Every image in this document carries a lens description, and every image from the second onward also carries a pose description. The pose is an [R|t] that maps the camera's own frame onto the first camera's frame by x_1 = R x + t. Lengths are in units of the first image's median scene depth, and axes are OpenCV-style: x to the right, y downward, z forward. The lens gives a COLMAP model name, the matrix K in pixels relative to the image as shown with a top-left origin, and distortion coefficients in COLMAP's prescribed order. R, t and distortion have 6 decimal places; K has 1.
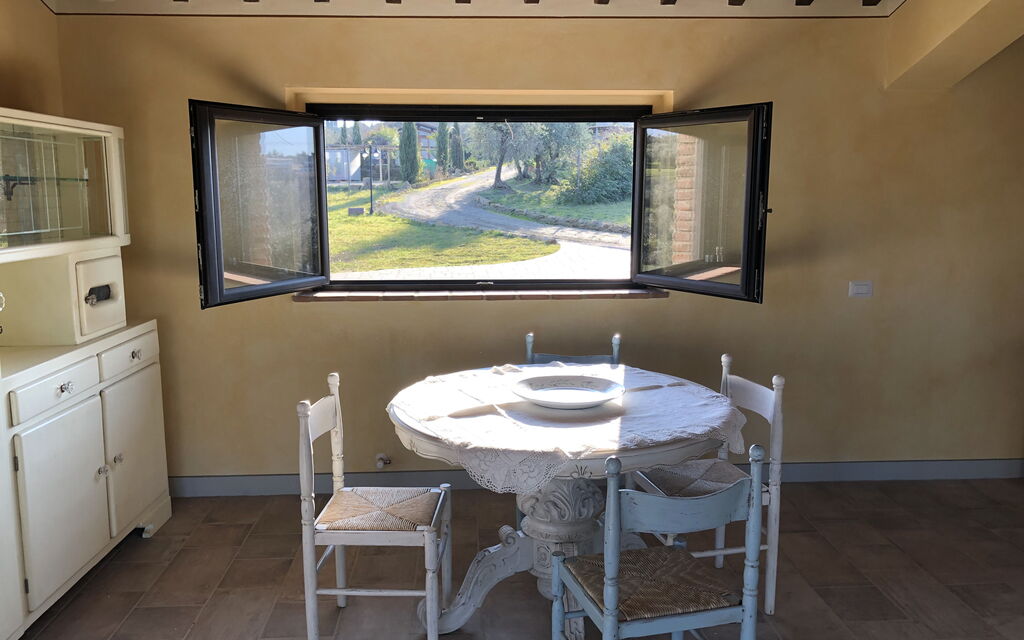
lens RADIAL K [[837.3, 0, 512.0], [0, 837.3, 320.0], [0, 0, 1]] dist [0.010247, 0.005194]
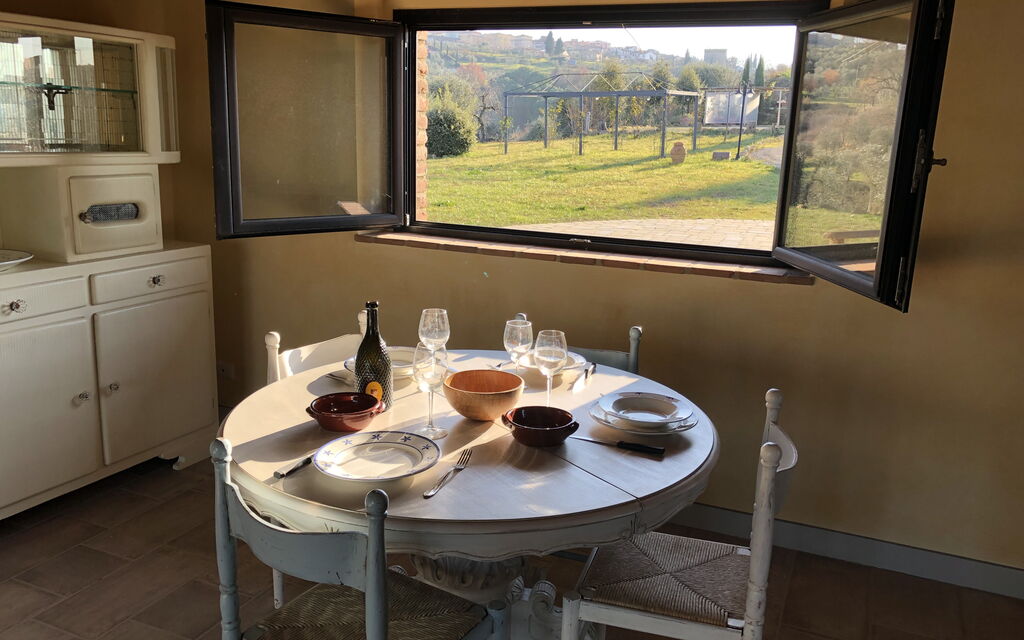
lens RADIAL K [[837.3, 0, 512.0], [0, 837.3, 320.0], [0, 0, 1]] dist [0.010247, 0.005194]
pose [[0.888842, 0.134135, -0.438140, 0.308266], [-0.105686, 0.990425, 0.088814, -0.038300], [0.445858, -0.032637, 0.894508, 0.312416]]
